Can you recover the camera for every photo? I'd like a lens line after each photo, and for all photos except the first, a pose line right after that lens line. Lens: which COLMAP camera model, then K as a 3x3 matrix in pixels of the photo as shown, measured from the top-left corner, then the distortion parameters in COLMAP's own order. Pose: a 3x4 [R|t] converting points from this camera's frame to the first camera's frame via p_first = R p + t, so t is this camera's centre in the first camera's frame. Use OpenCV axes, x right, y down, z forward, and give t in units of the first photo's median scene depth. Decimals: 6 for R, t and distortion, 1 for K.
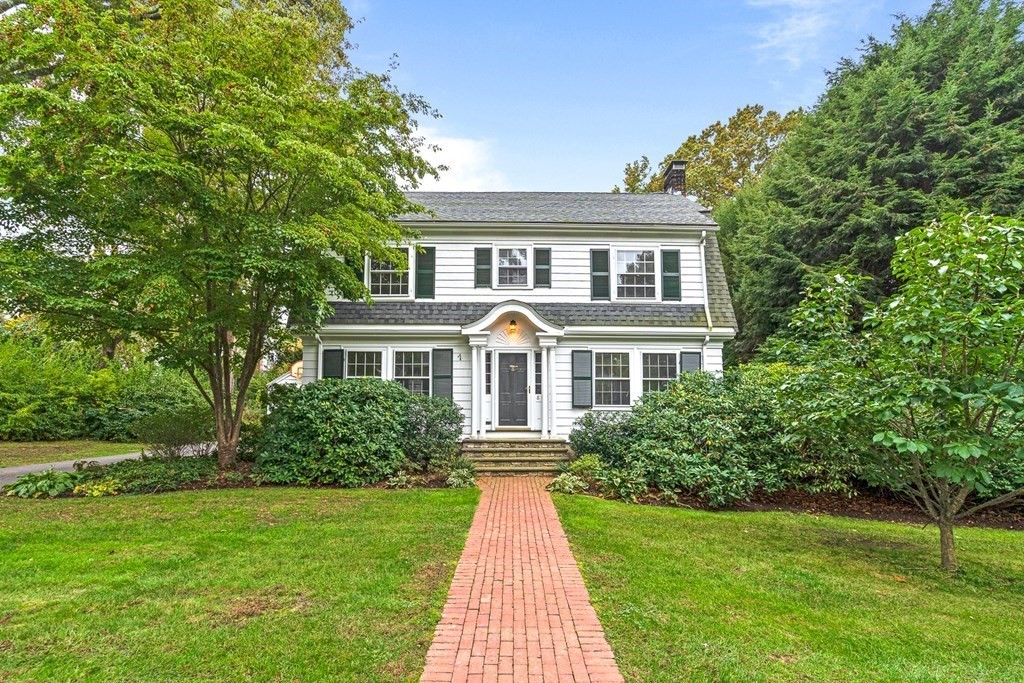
lens RADIAL K [[474.8, 0, 517.0], [0, 474.8, 353.6], [0, 0, 1]] dist [-0.005942, 0.000016]
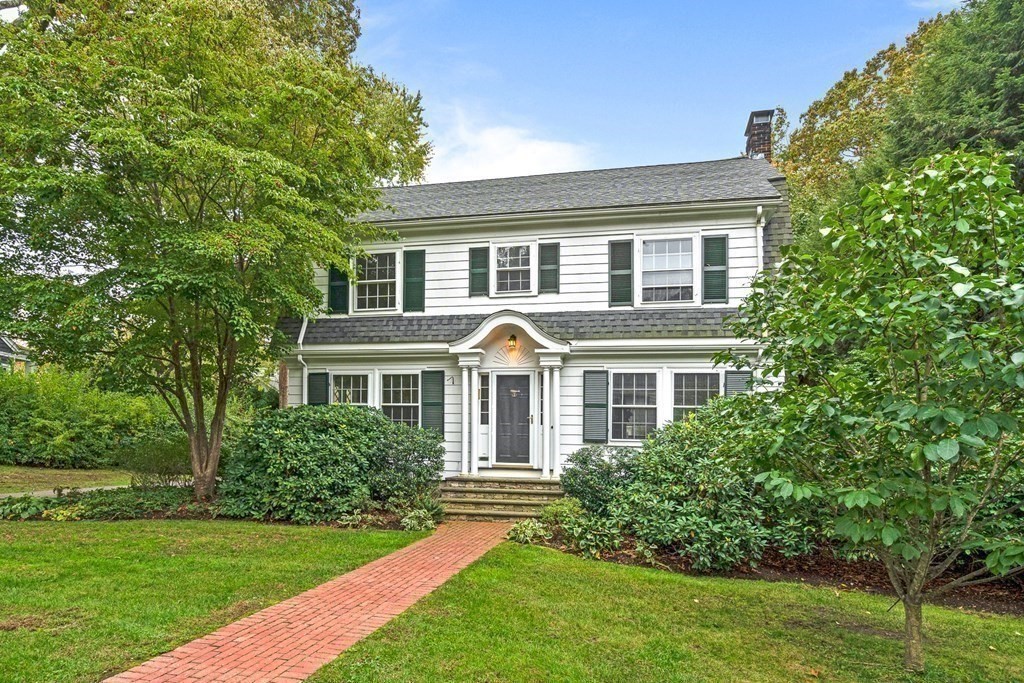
lens RADIAL K [[581.9, 0, 513.0], [0, 581.9, 410.0], [0, 0, 1]] dist [0.002840, 0.000591]
pose [[0.974680, 0.003547, -0.223575, 0.218942], [0.007909, 0.998702, 0.050321, 0.008724], [0.223463, -0.050816, 0.973387, 0.015761]]
